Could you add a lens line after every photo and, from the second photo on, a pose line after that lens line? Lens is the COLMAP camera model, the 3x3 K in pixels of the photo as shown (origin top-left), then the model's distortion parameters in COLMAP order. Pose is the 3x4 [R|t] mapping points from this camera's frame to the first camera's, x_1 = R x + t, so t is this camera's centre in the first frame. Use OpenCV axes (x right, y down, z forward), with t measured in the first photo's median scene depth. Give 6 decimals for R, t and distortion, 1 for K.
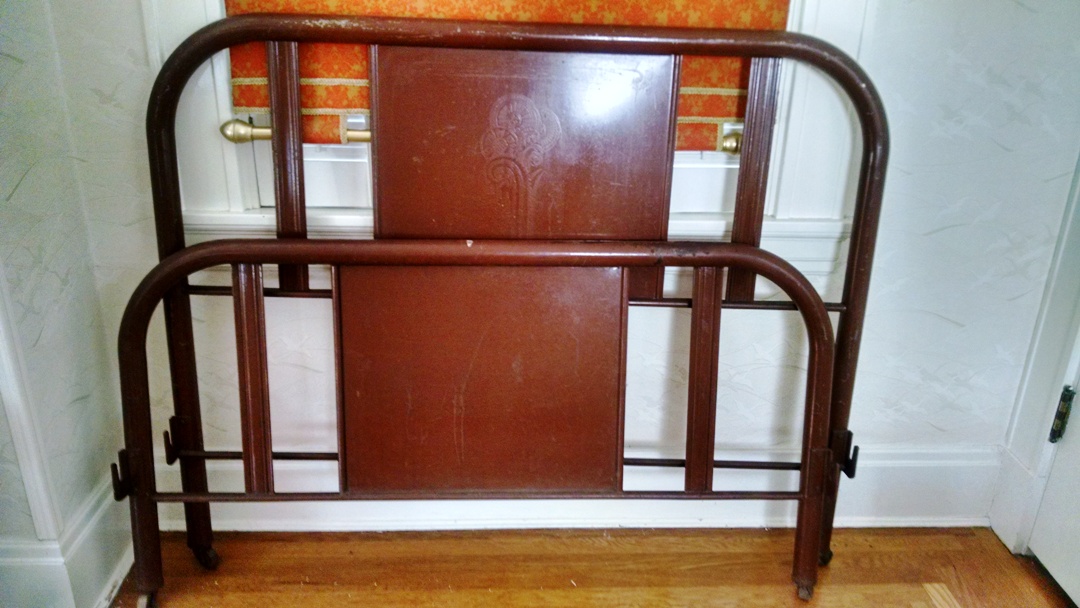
lens RADIAL K [[816.5, 0, 544.6], [0, 816.5, 308.7], [0, 0, 1]] dist [-0.034381, -0.014198]
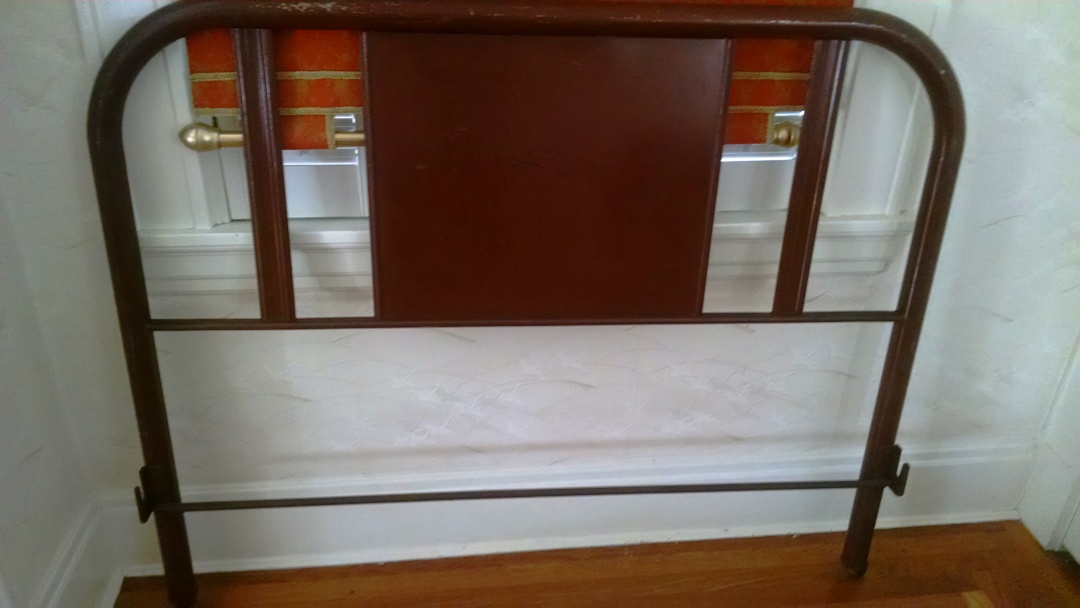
lens RADIAL K [[816.5, 0, 537.9], [0, 816.5, 304.0], [0, 0, 1]] dist [-0.034381, -0.014198]
pose [[0.998359, -0.024694, 0.051662, -0.084171], [0.019129, 0.994227, 0.105580, -0.130035], [-0.053971, -0.104418, 0.993068, 0.150511]]
